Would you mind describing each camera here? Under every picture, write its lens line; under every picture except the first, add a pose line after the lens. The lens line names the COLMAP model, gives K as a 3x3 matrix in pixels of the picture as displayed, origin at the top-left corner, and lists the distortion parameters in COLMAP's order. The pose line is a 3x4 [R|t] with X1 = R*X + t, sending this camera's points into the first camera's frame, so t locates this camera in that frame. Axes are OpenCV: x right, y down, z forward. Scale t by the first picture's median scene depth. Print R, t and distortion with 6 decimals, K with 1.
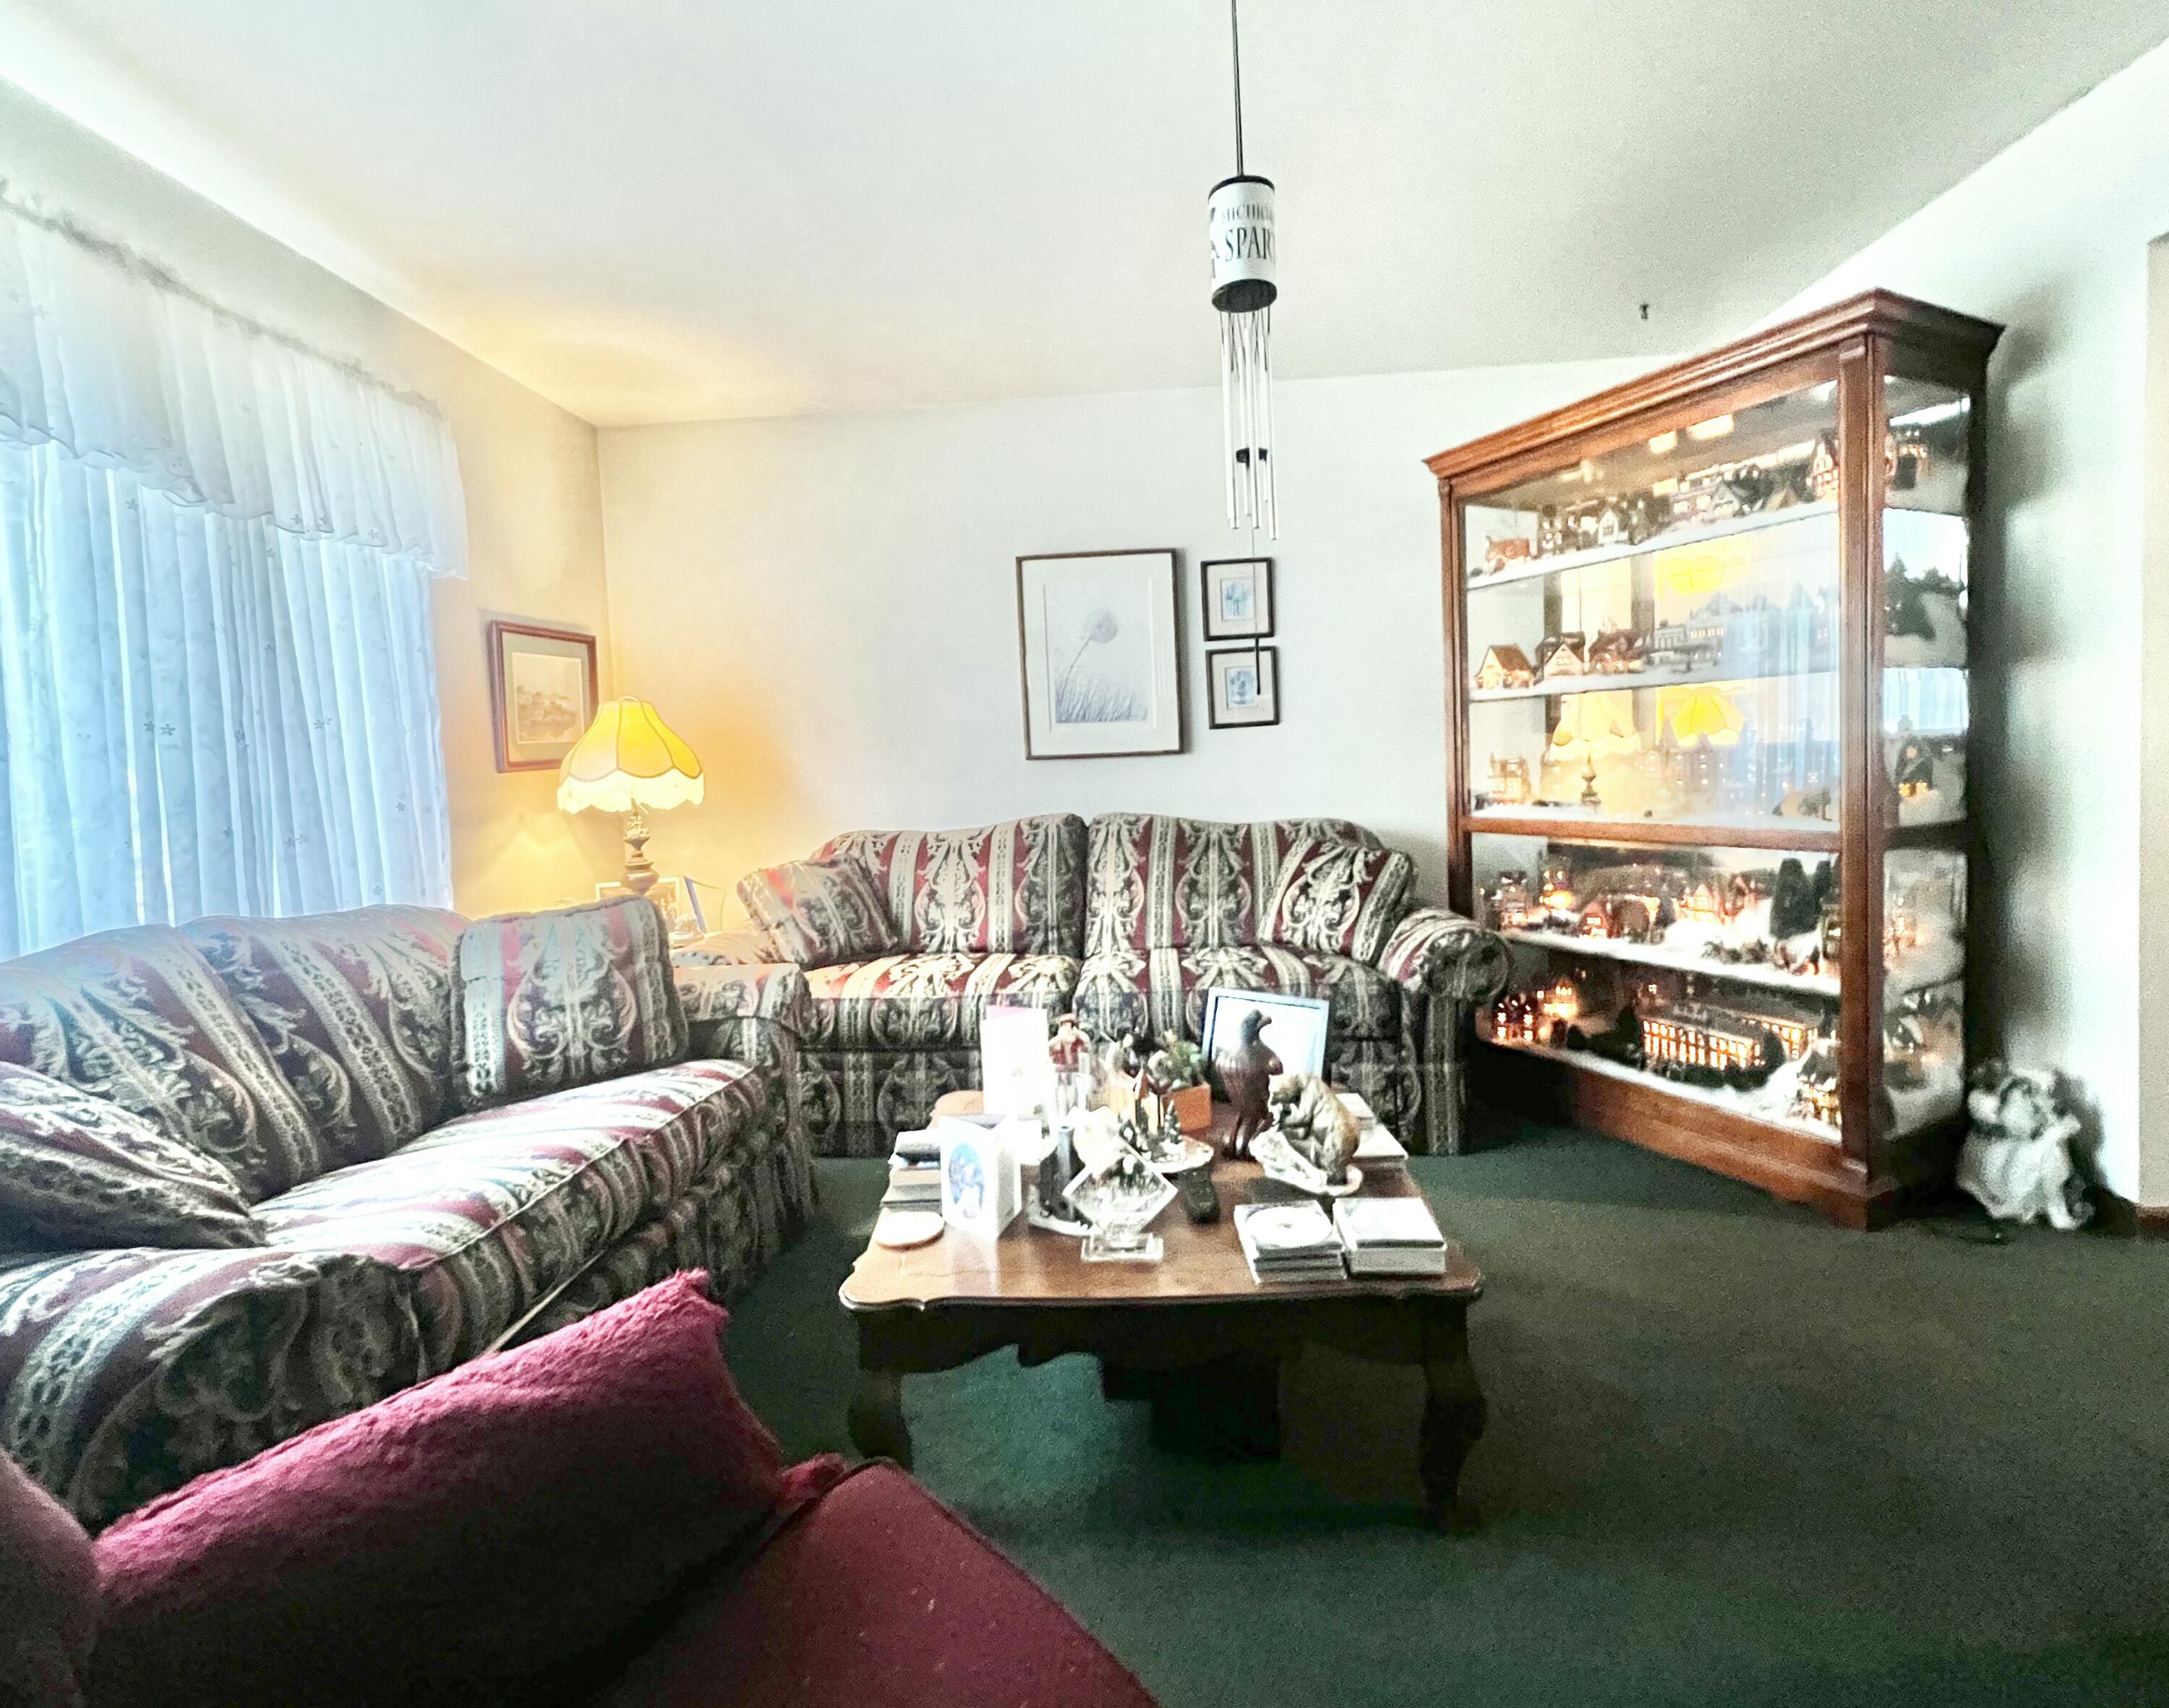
lens RADIAL K [[1016.3, 0, 1083.4], [0, 1016.3, 806.4], [0, 0, 1]] dist [-0.000761, 0.000959]
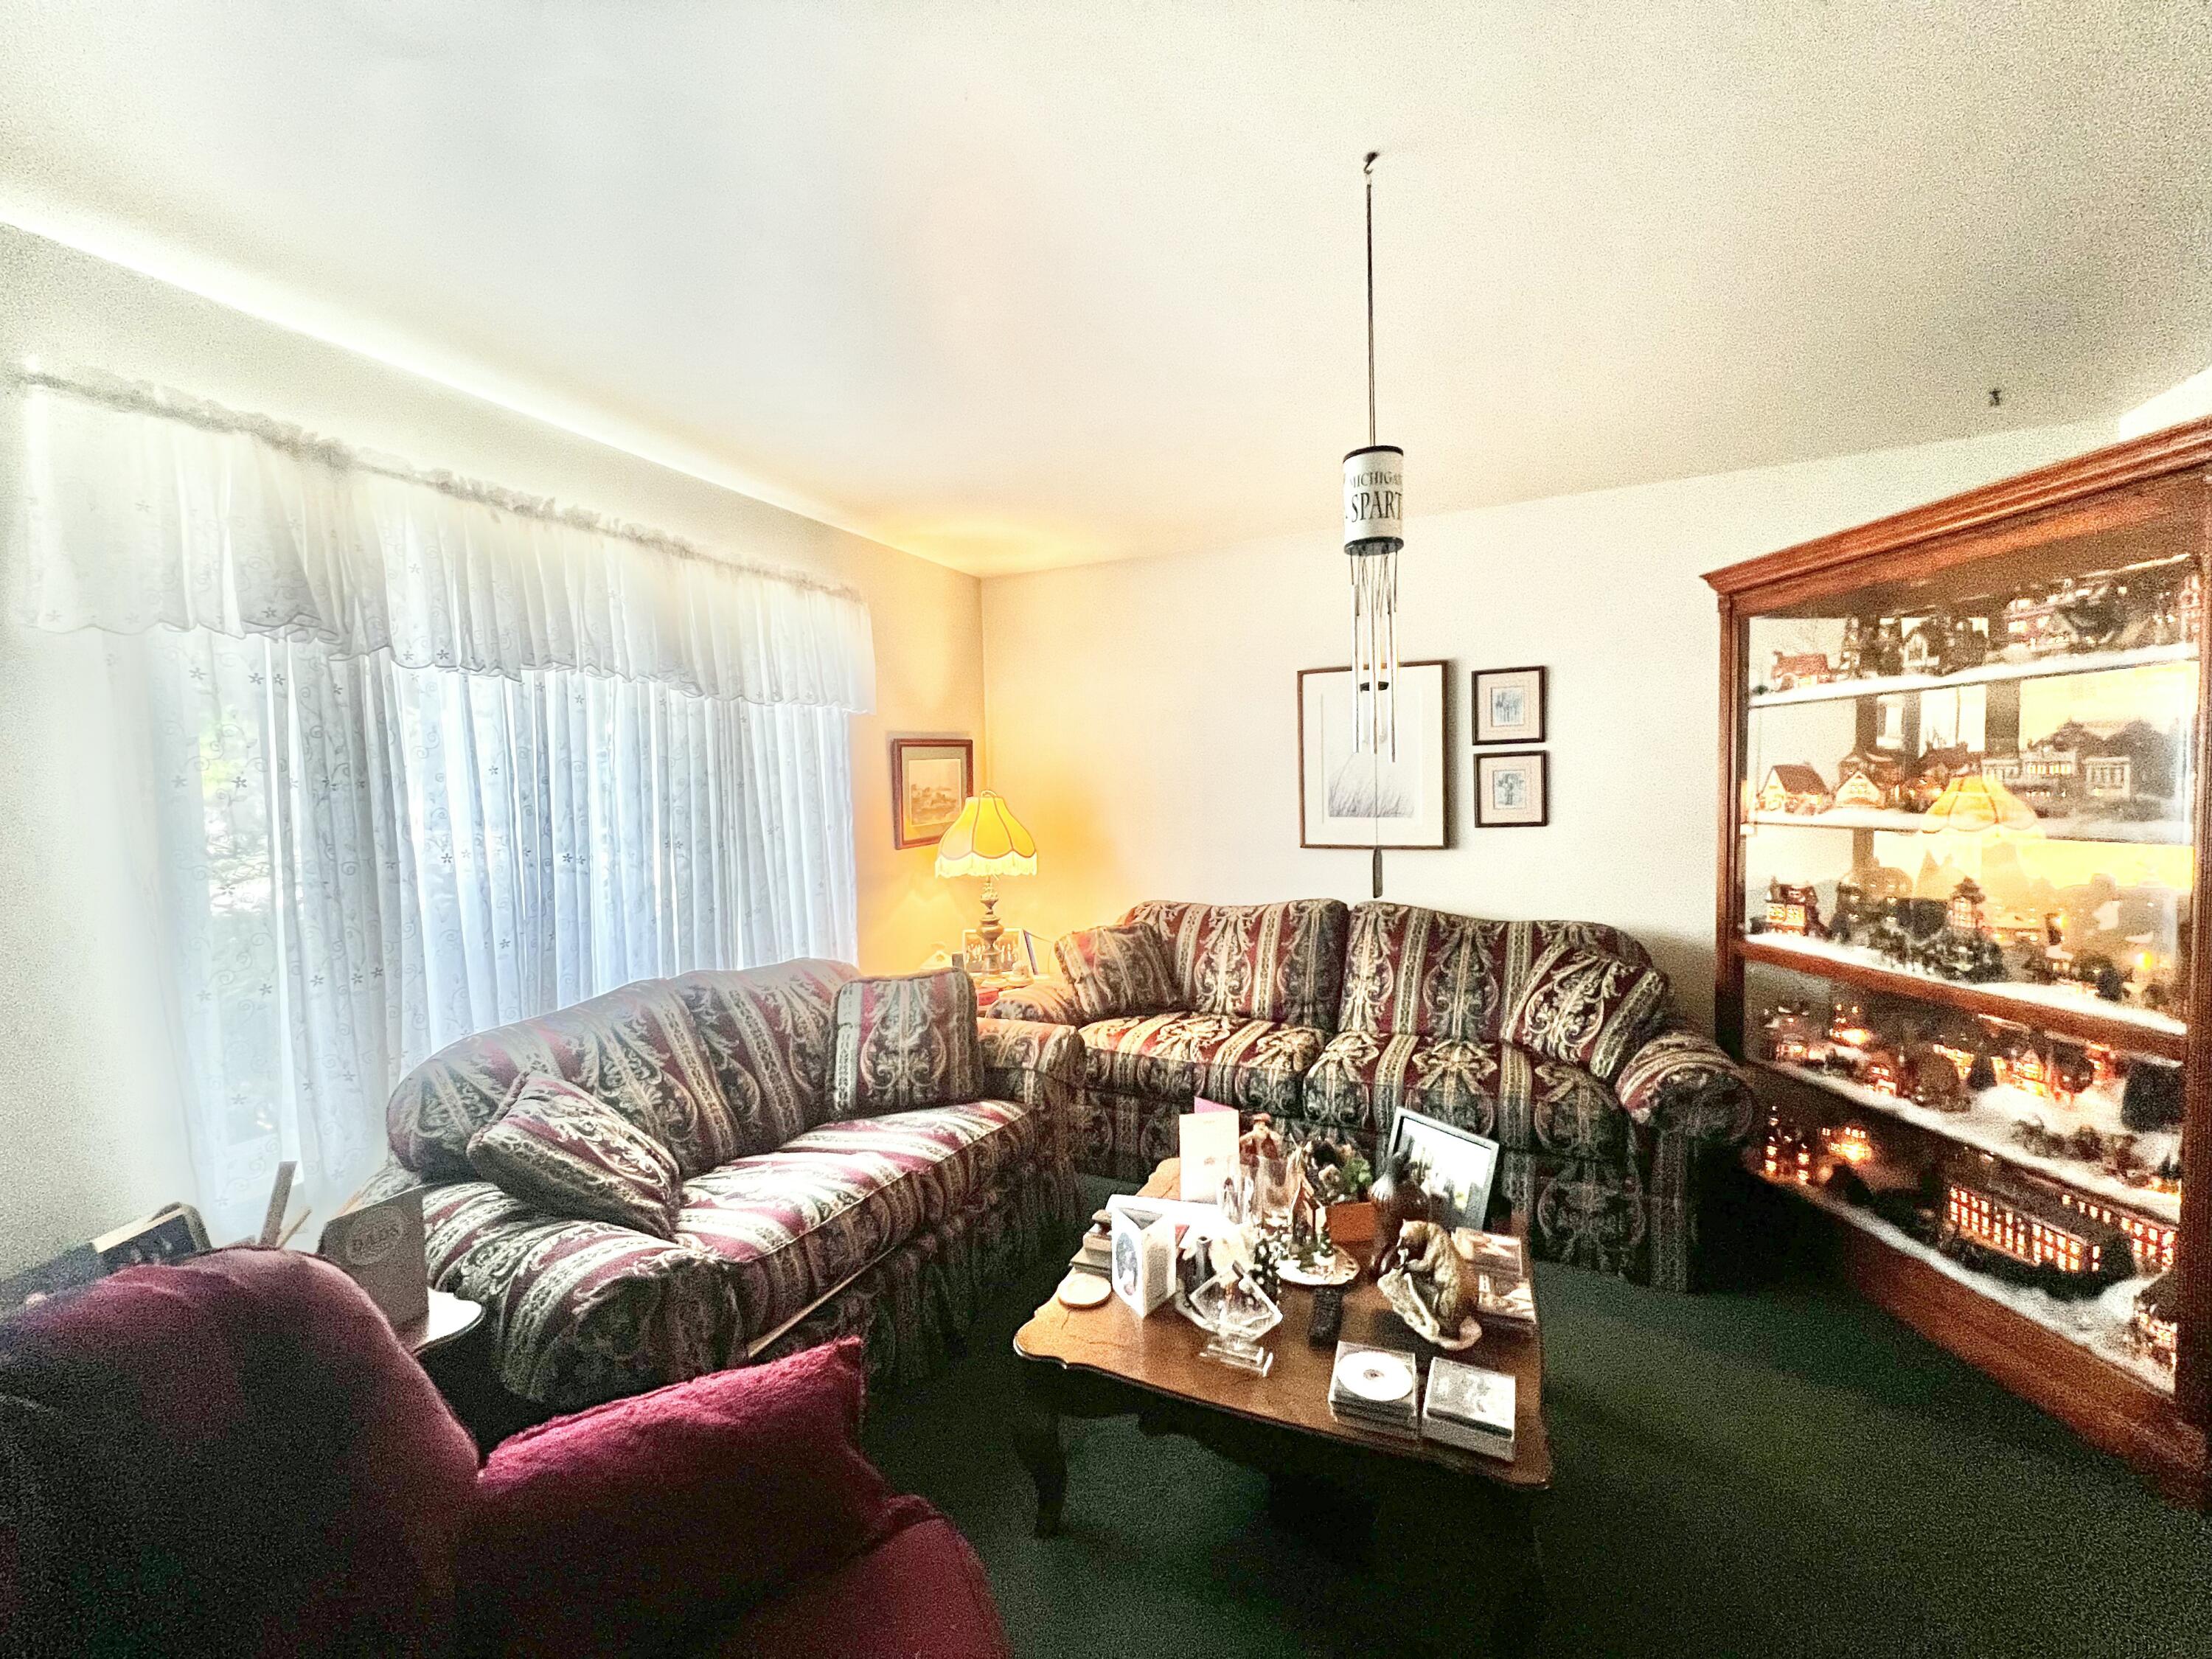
lens RADIAL K [[886.4, 0, 1104.7], [0, 886.4, 826.1], [0, 0, 1]] dist [-0.002754, 0.002182]
pose [[0.931340, 0.039317, -0.362023, 0.135220], [-0.035926, 0.999225, 0.016097, -0.107469], [0.362375, -0.001986, 0.932030, -0.013845]]
